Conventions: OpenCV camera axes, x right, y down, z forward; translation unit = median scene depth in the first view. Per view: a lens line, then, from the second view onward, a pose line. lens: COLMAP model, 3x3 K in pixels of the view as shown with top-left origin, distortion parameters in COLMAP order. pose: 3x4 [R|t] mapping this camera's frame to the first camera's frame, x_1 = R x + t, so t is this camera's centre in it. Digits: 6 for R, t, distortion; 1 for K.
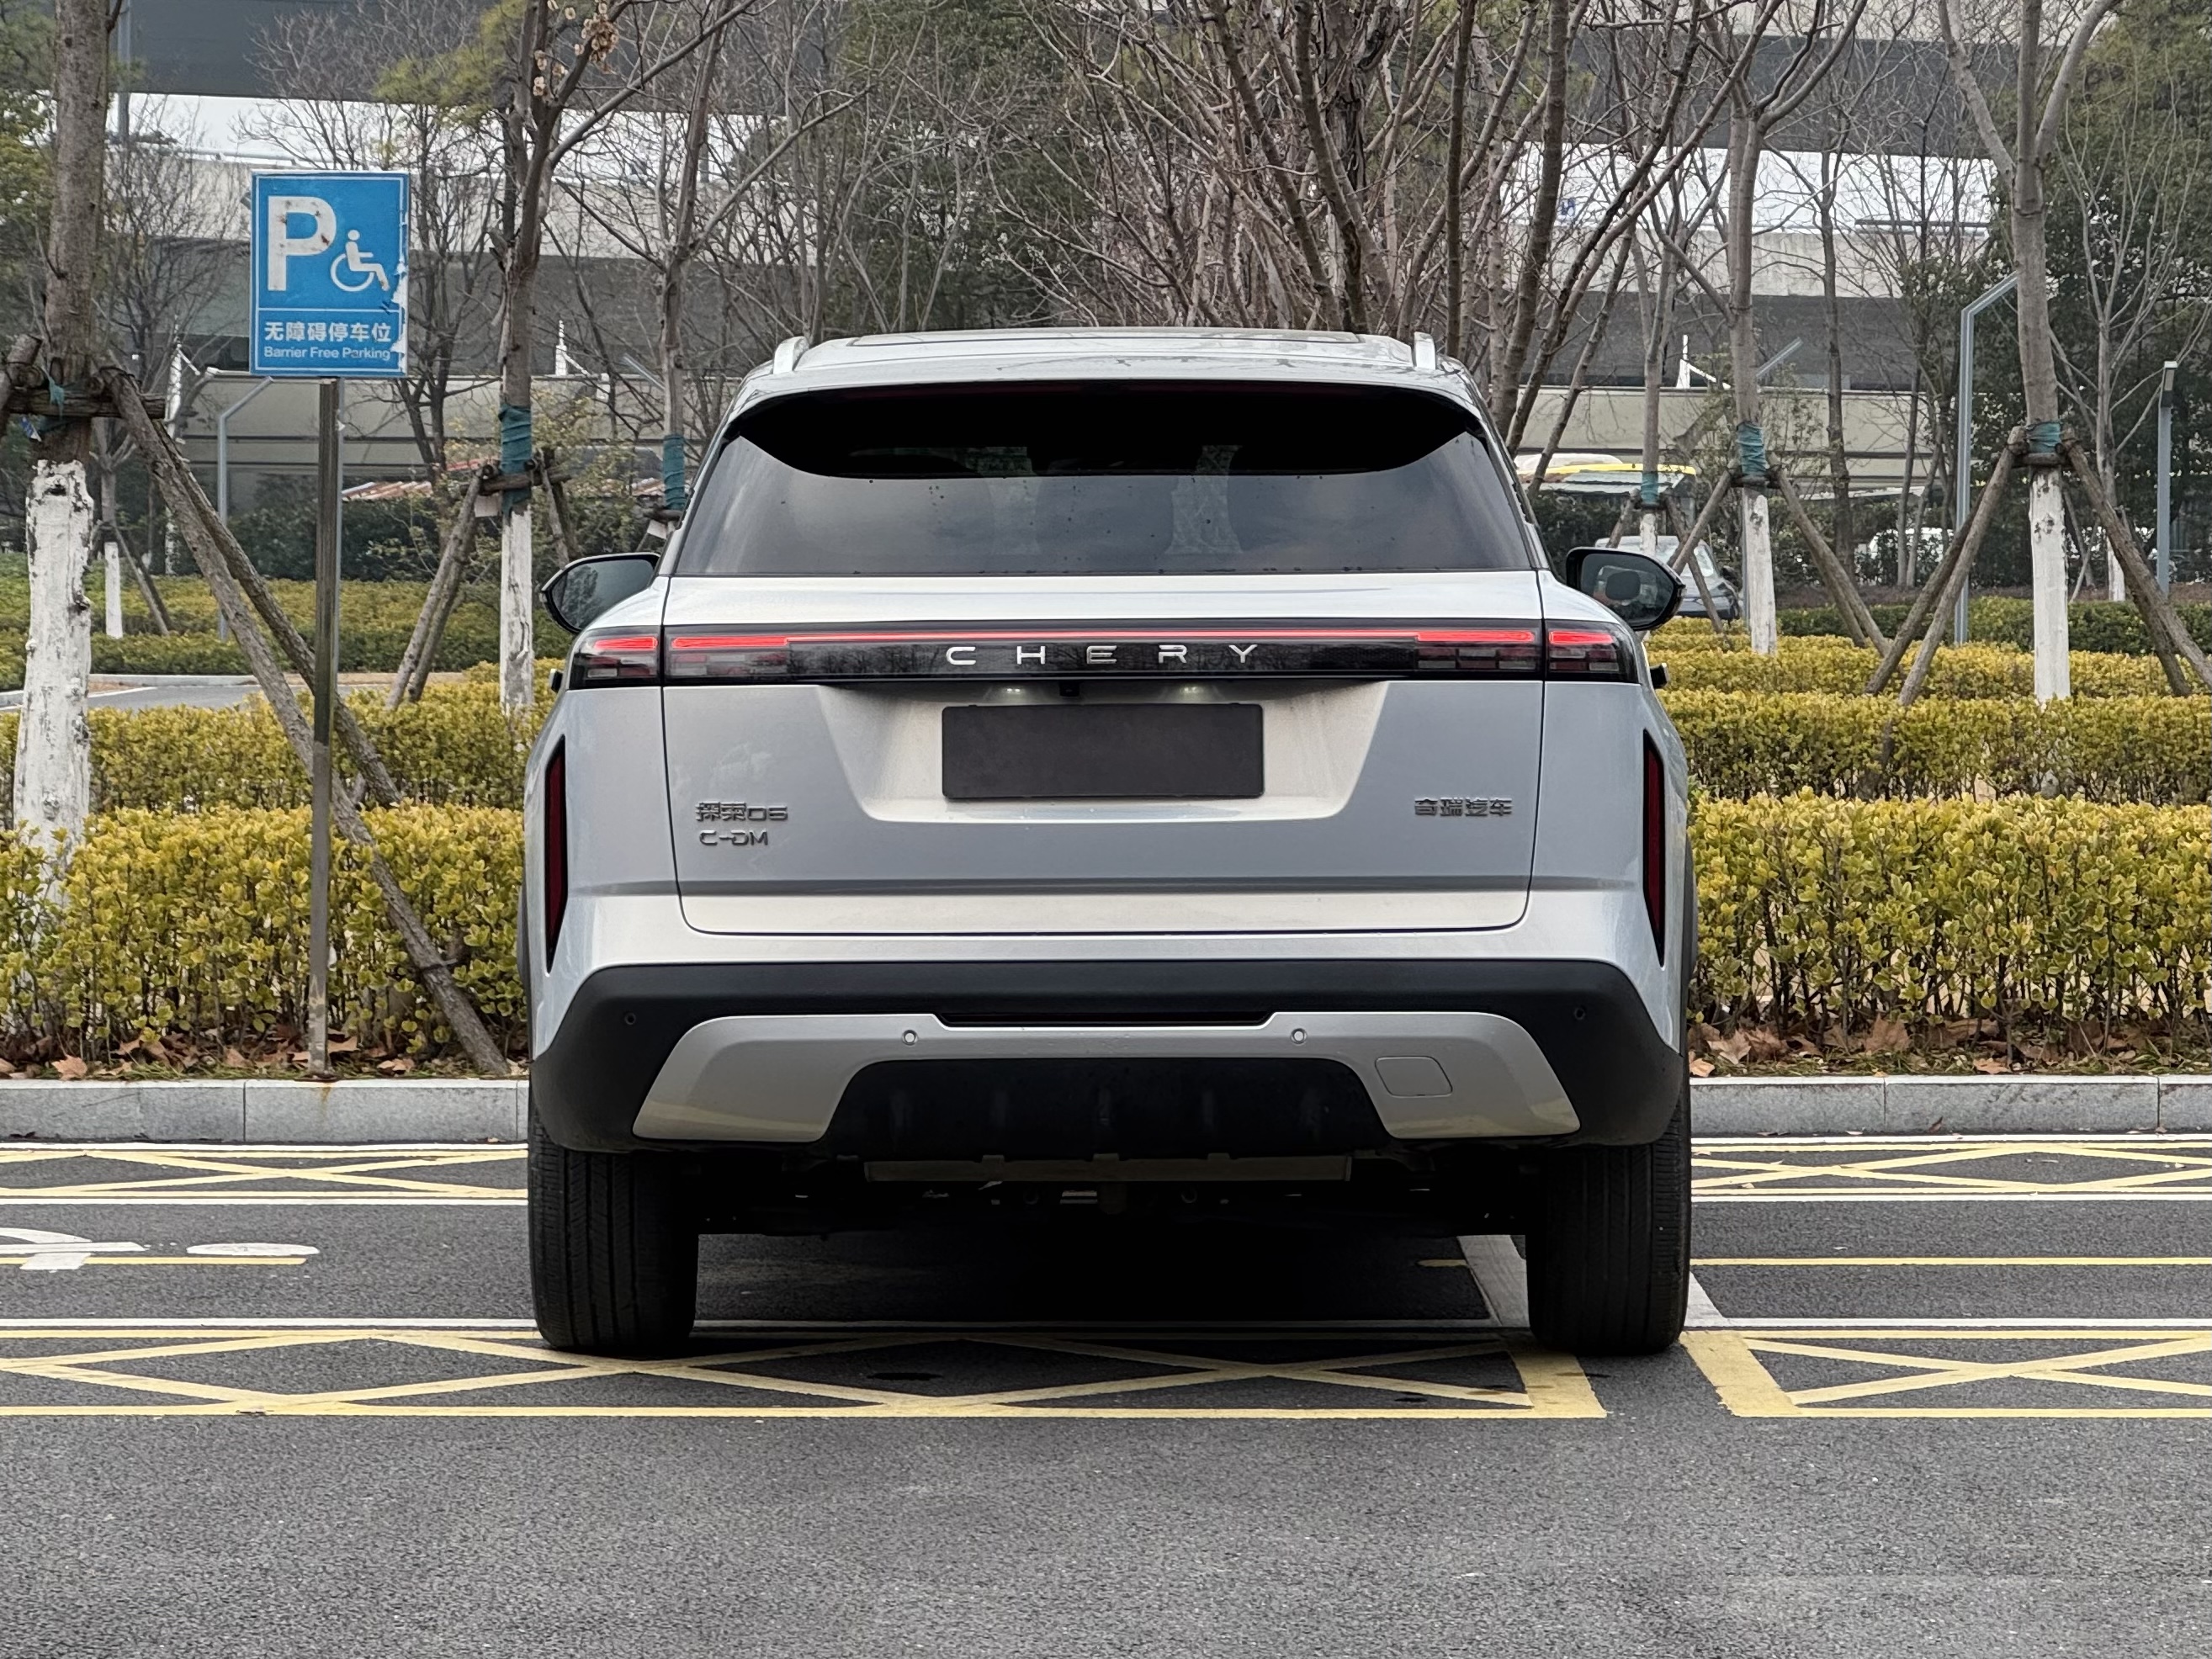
lens RADIAL K [[7542.5, 0, 1105.3], [0, 7542.5, 913.2], [0, 0, 1]] dist [-0.382241, 12.797375]
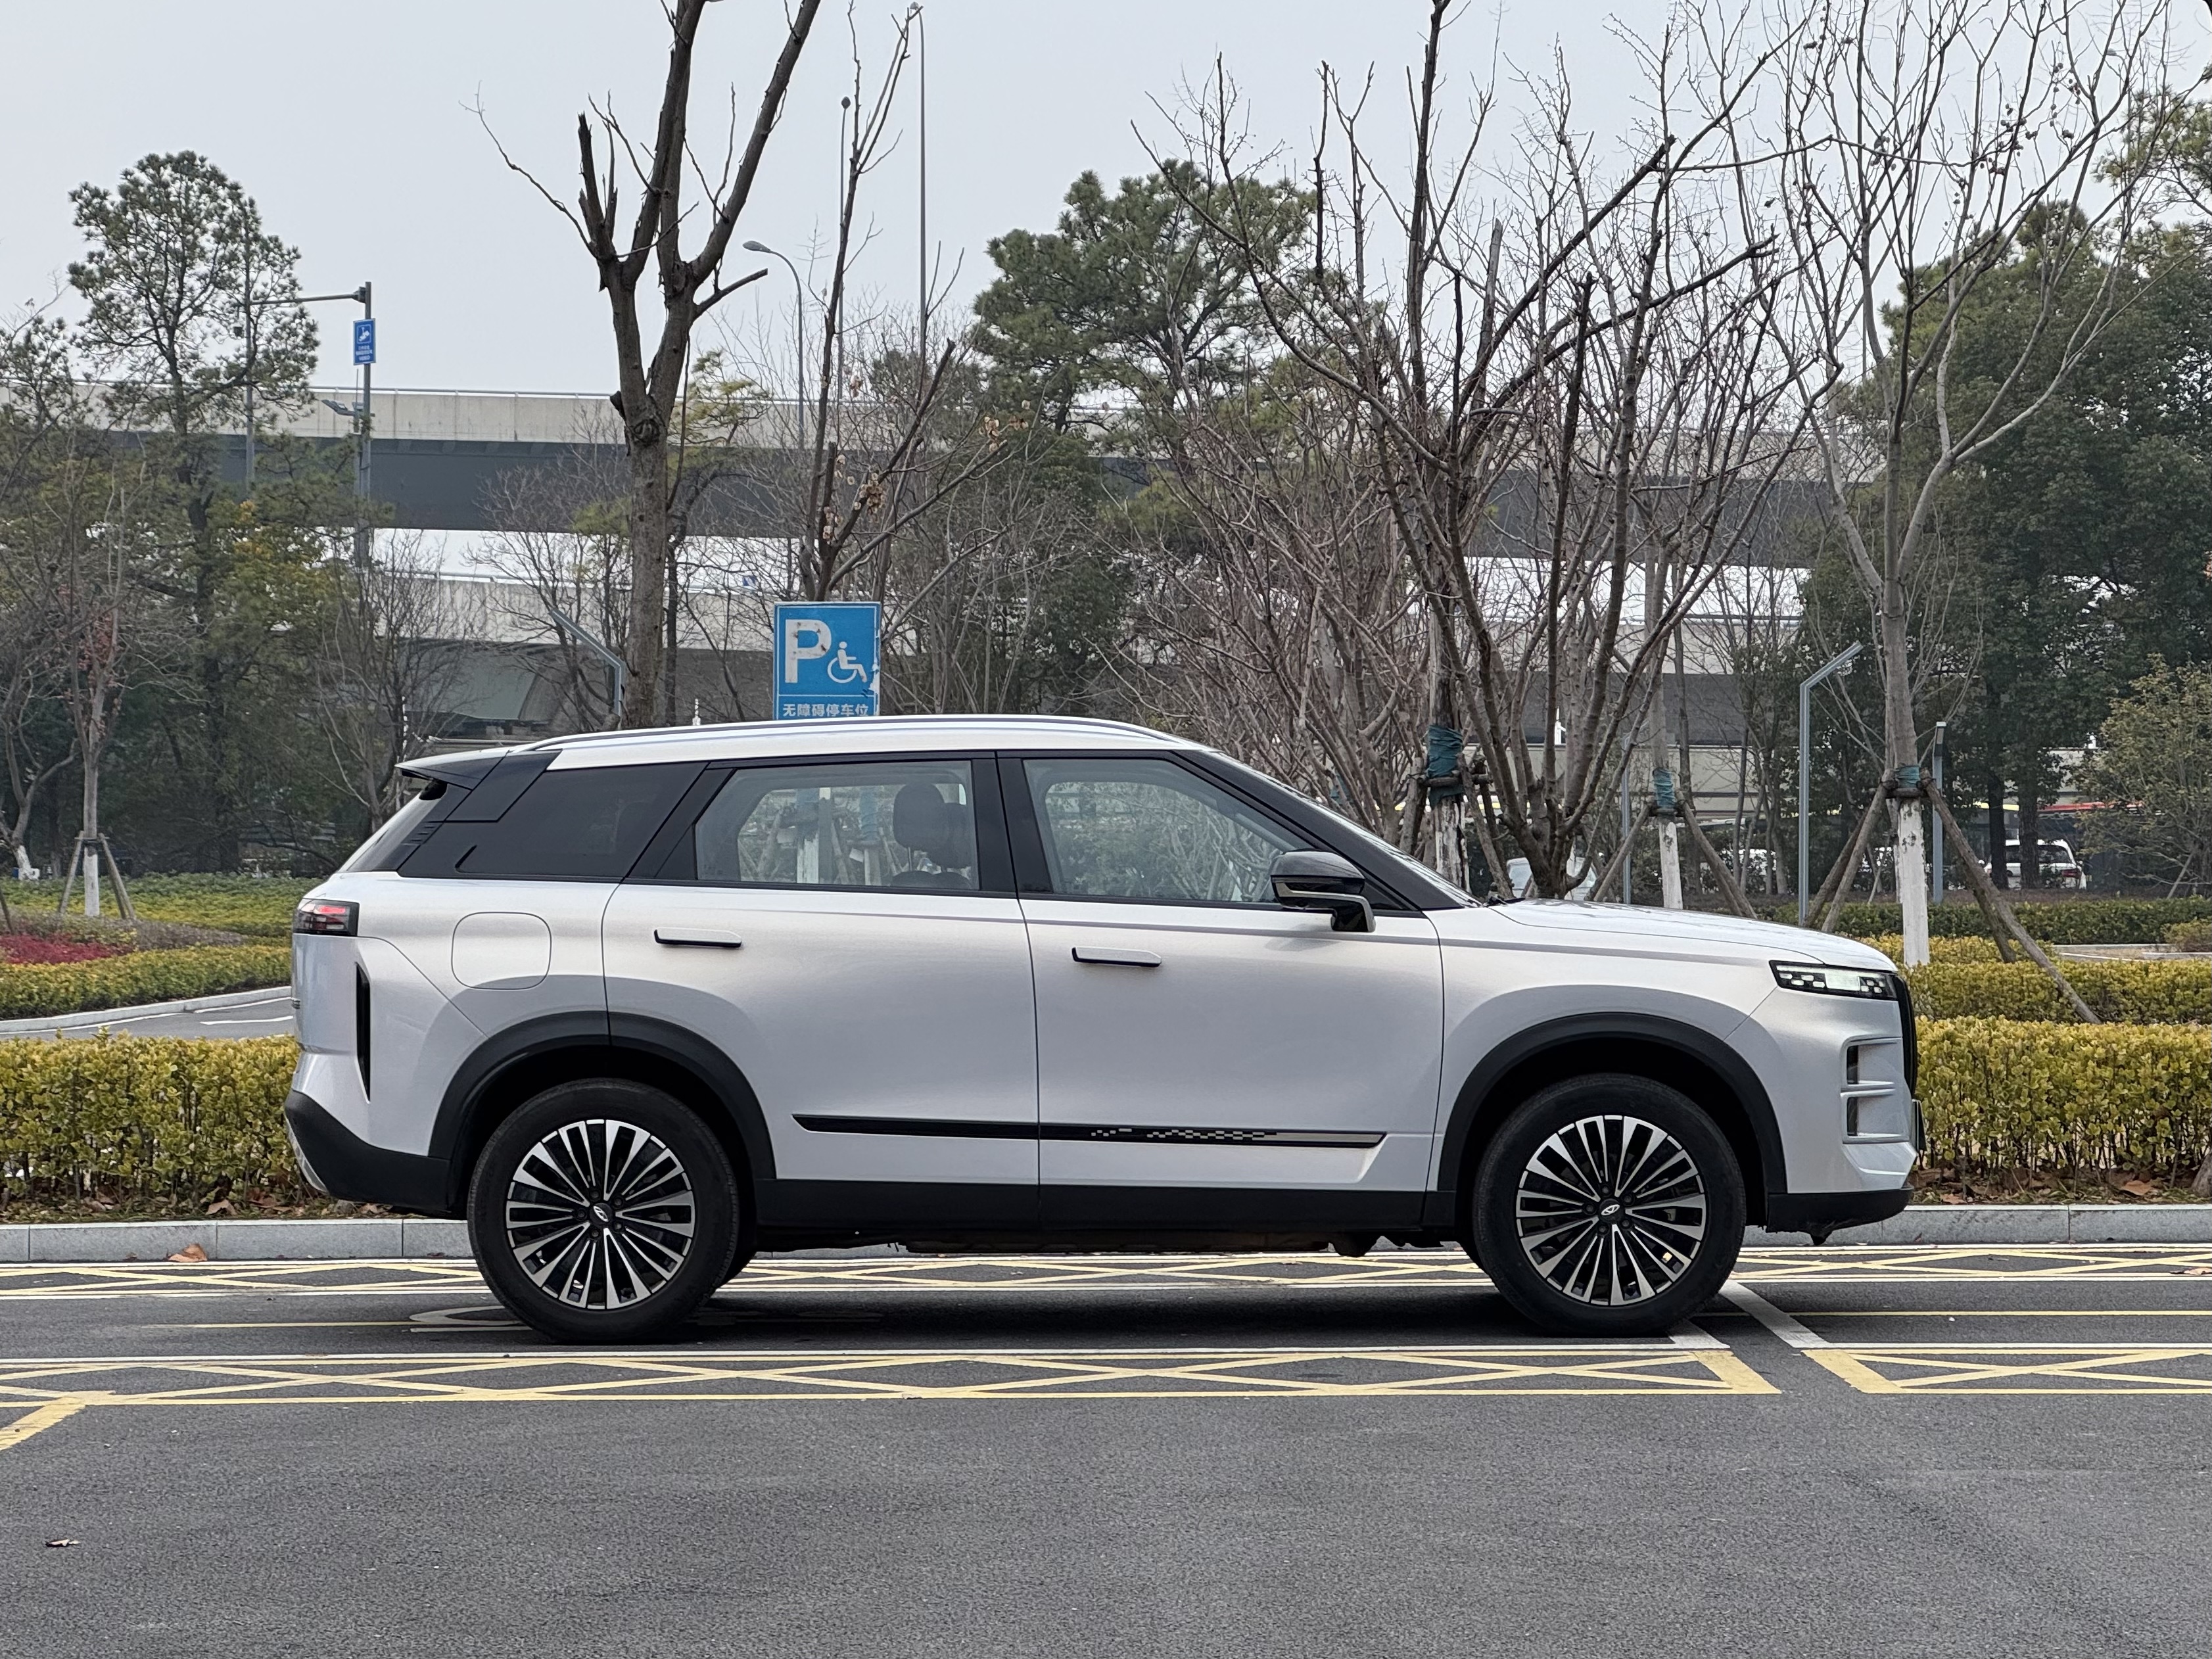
lens RADIAL K [[6186.4, 0, 1022.3], [0, 6186.4, 829.3], [0, 0, 1]] dist [-0.313319, 9.915909]
pose [[0.999956, -0.007063, 0.006196, -0.071114], [0.007402, 0.998371, -0.056567, 0.015047], [-0.005786, 0.056611, 0.998380, -0.211063]]
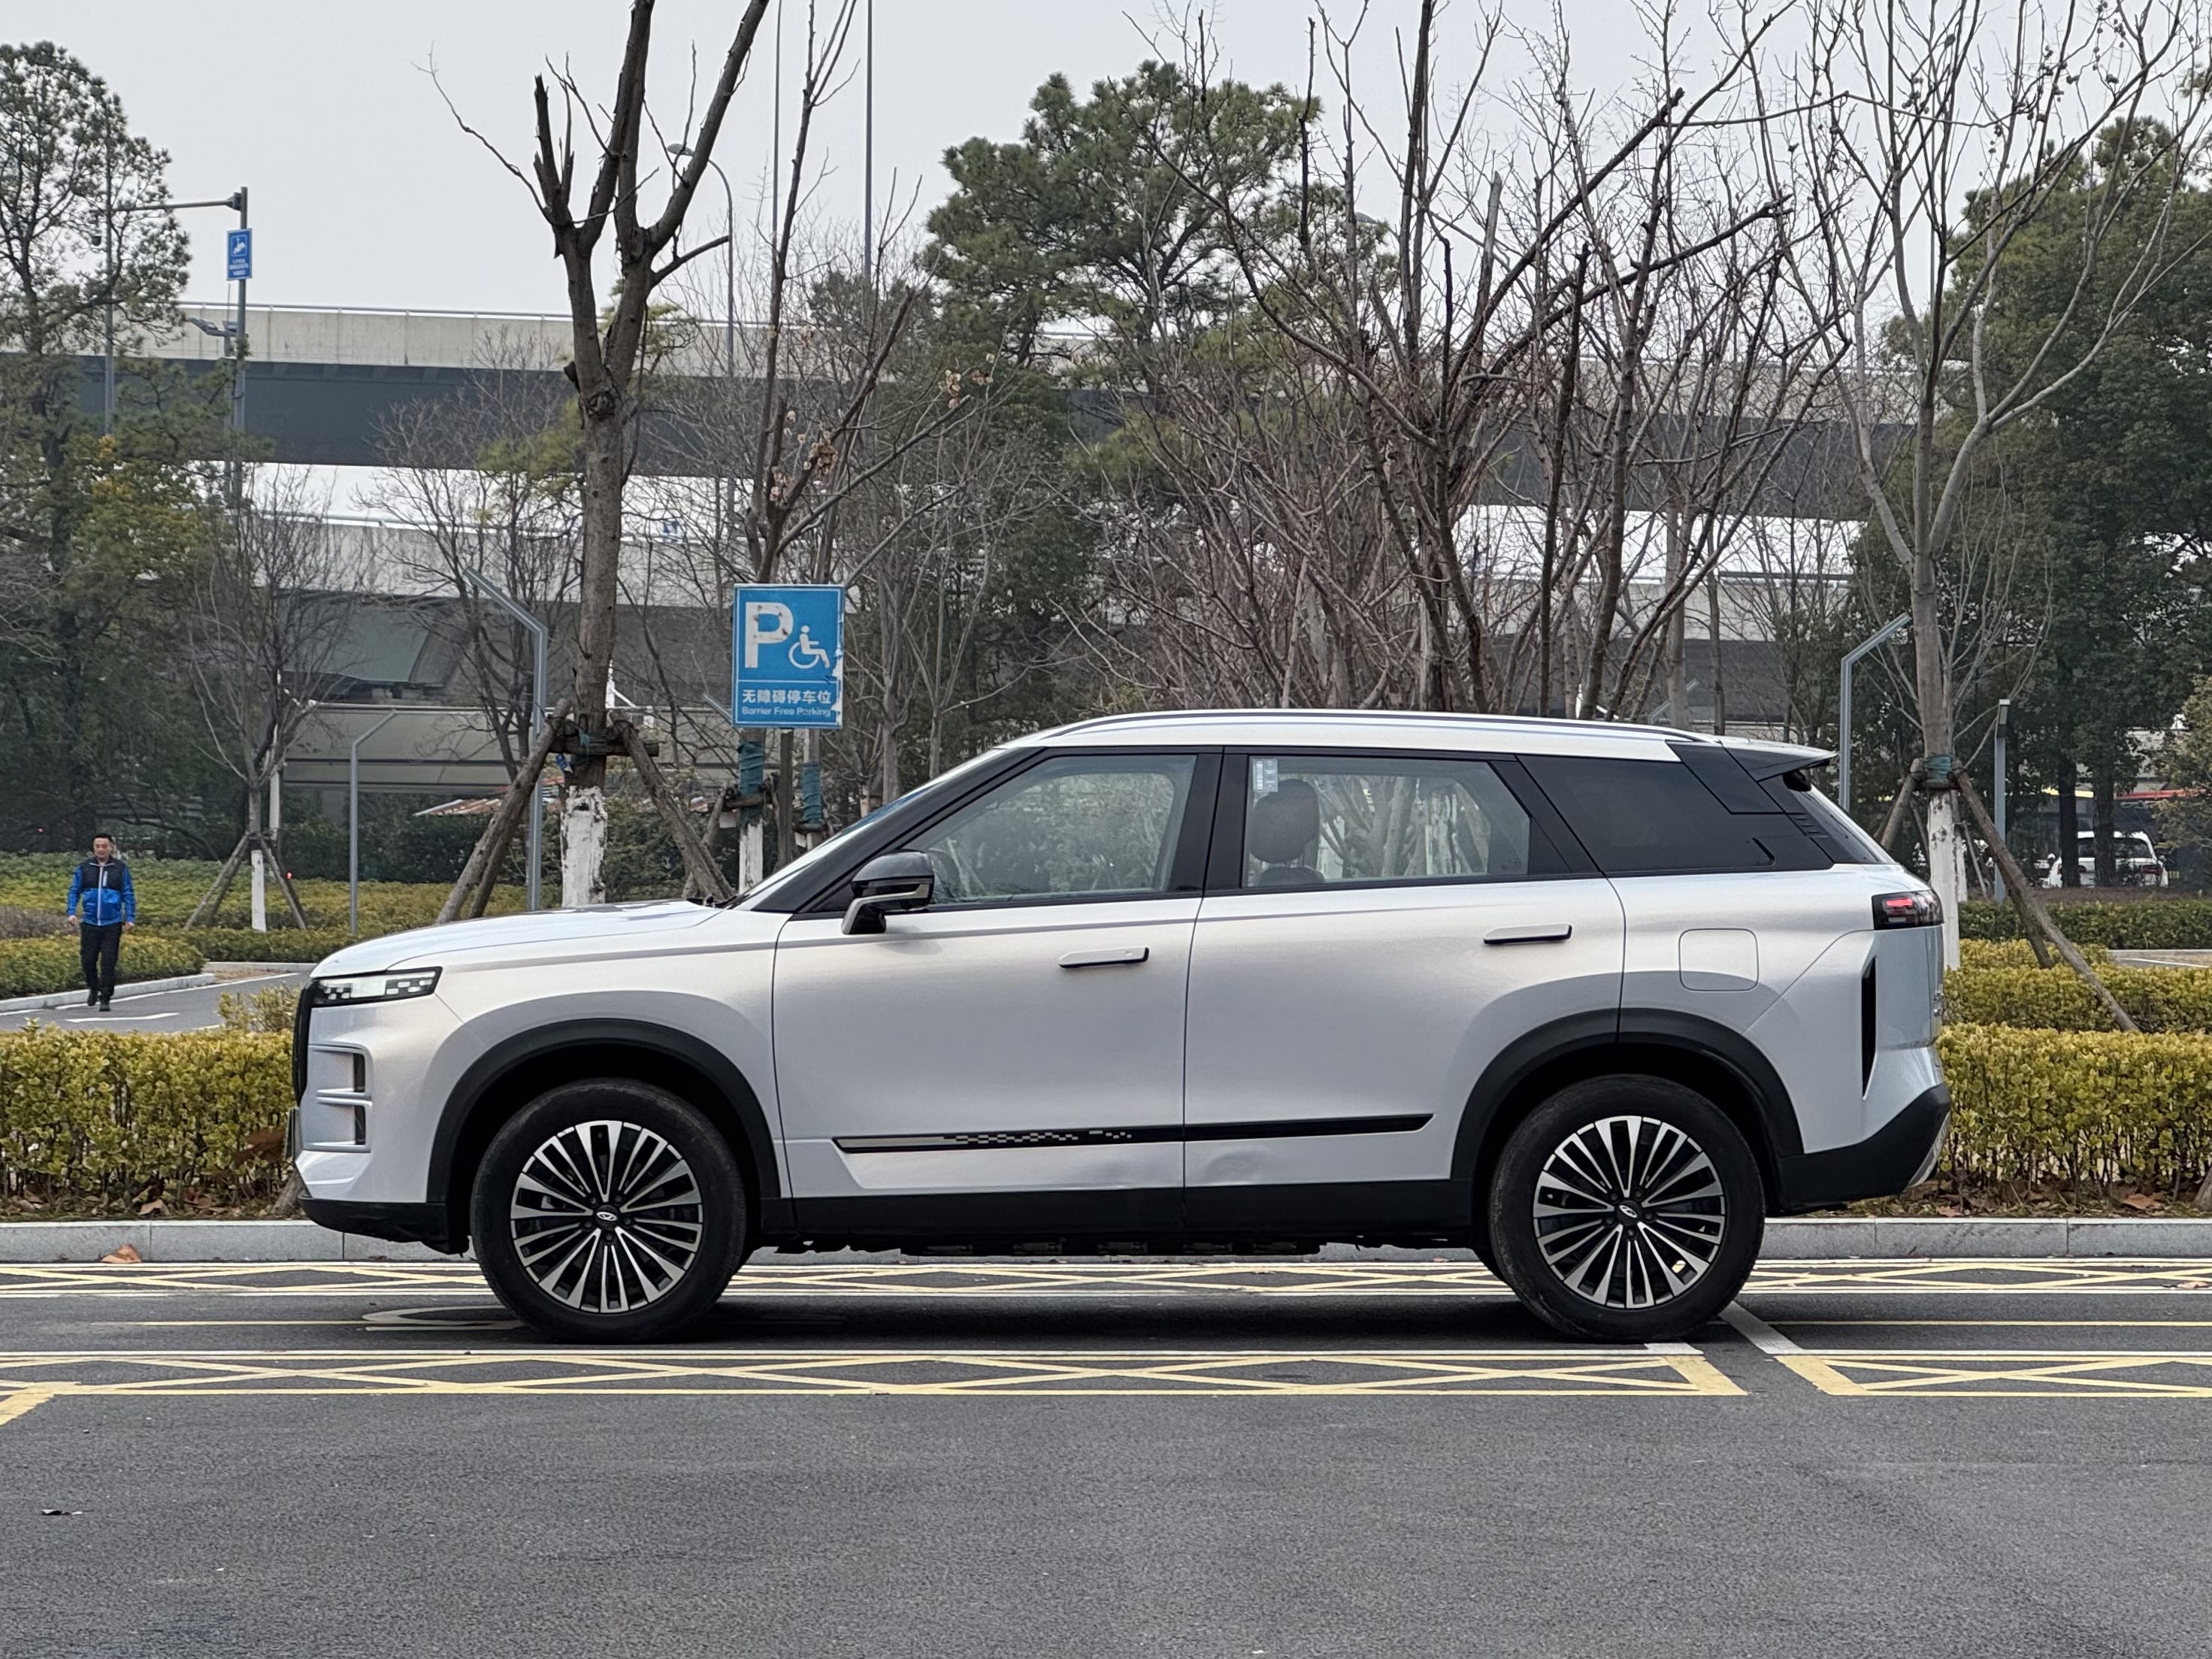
lens RADIAL K [[7334.7, 0, 1055.4], [0, 7334.7, 756.5], [0, 0, 1]] dist [-0.386858, 14.643381]
pose [[0.999834, 0.001077, 0.018163, -0.076269], [0.000068, 0.998019, -0.062910, 0.021360], [-0.018195, 0.062900, 0.997854, -0.383760]]
